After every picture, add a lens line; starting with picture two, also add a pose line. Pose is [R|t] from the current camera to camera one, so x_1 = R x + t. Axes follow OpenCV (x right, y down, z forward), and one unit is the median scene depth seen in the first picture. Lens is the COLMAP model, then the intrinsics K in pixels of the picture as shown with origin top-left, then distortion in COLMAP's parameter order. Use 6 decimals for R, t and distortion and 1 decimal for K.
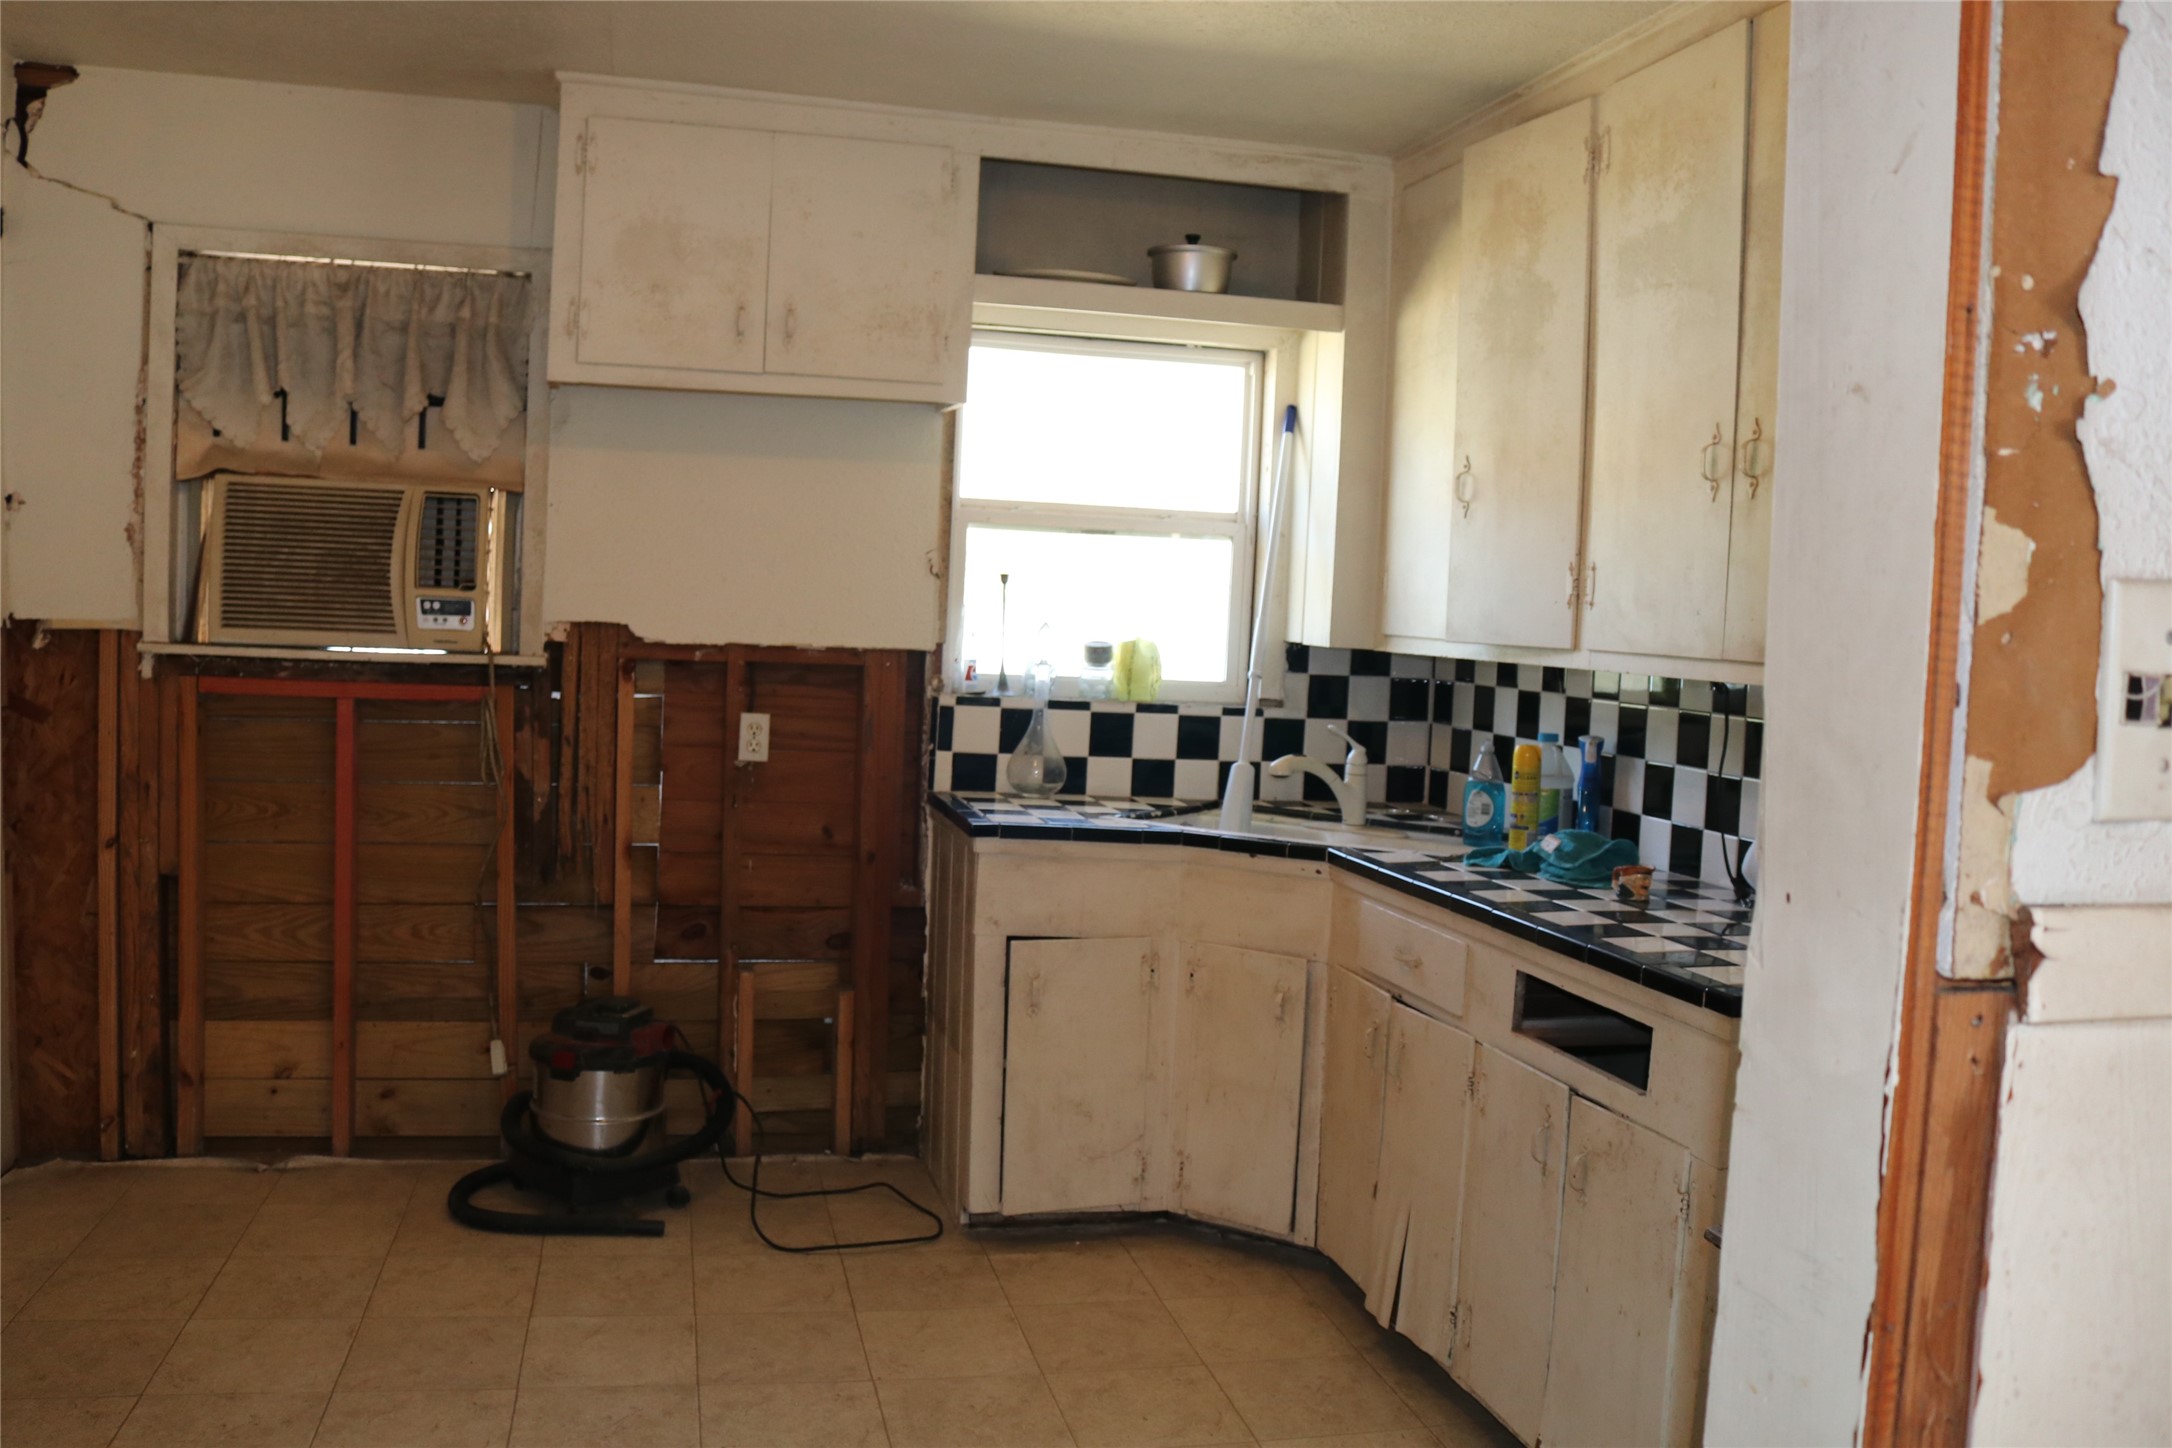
lens RADIAL K [[1829.8, 0, 1082.0], [0, 1829.8, 729.0], [0, 0, 1]] dist [-0.063783, -0.008692]
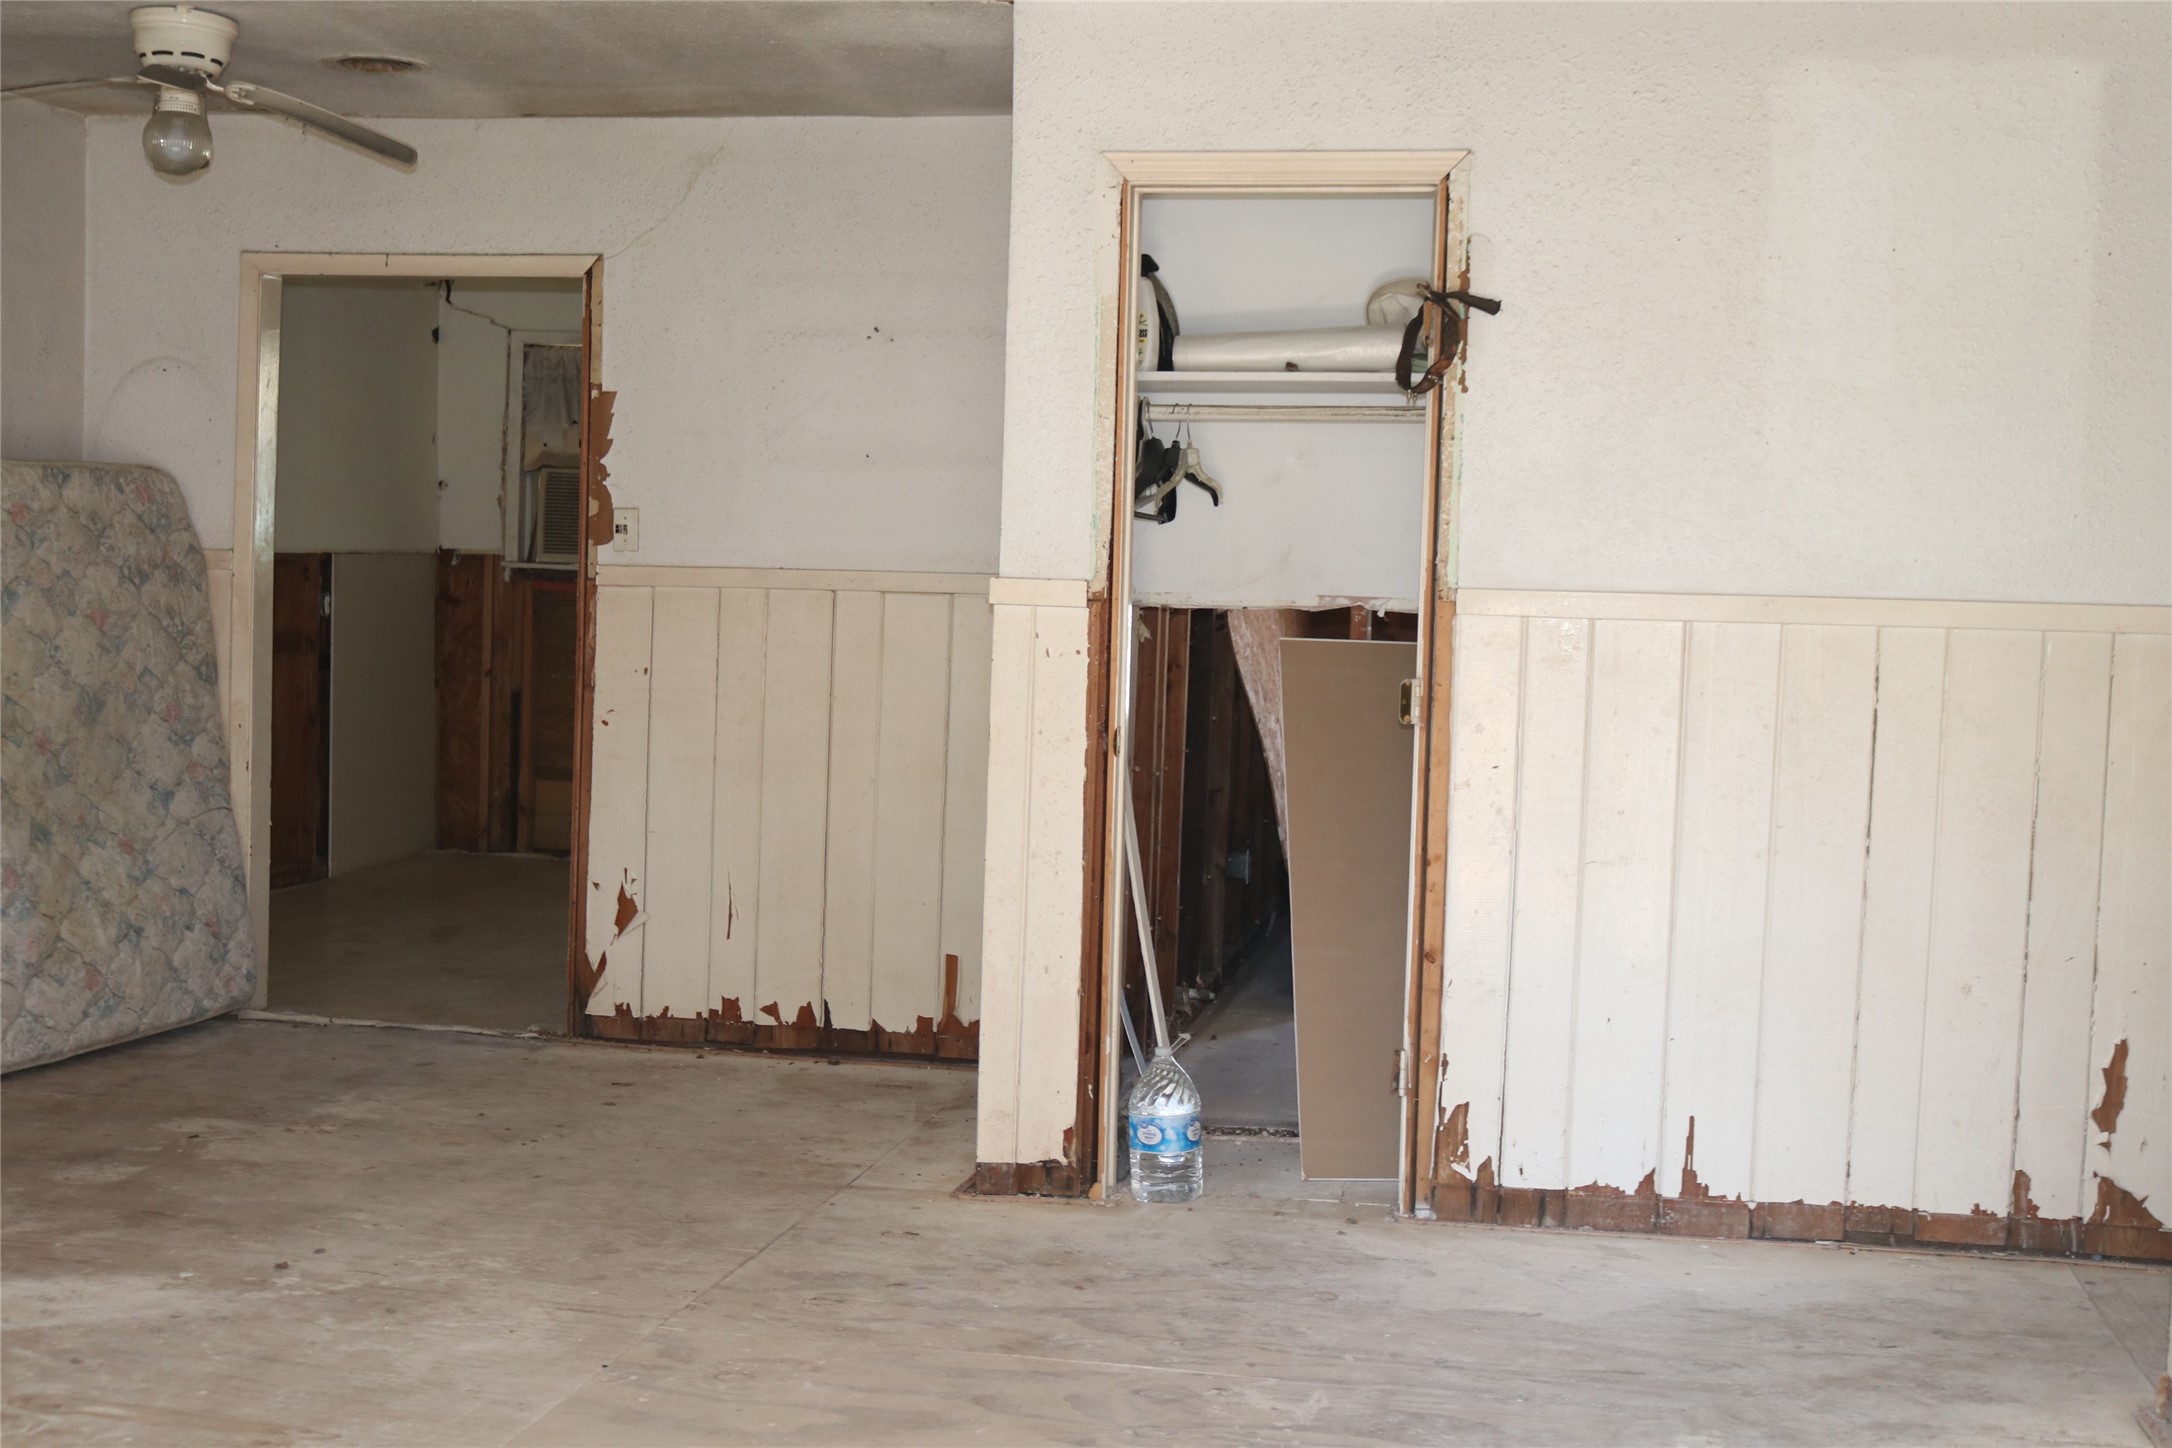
lens RADIAL K [[2931.9, 0, 1085.9], [0, 2931.9, 721.6], [0, 0, 1]] dist [-0.012355, 0.000000]
pose [[0.914184, 0.011836, -0.405126, 1.195343], [-0.021445, 0.999586, -0.019188, 0.155183], [0.404731, 0.026229, 0.914060, -1.438521]]
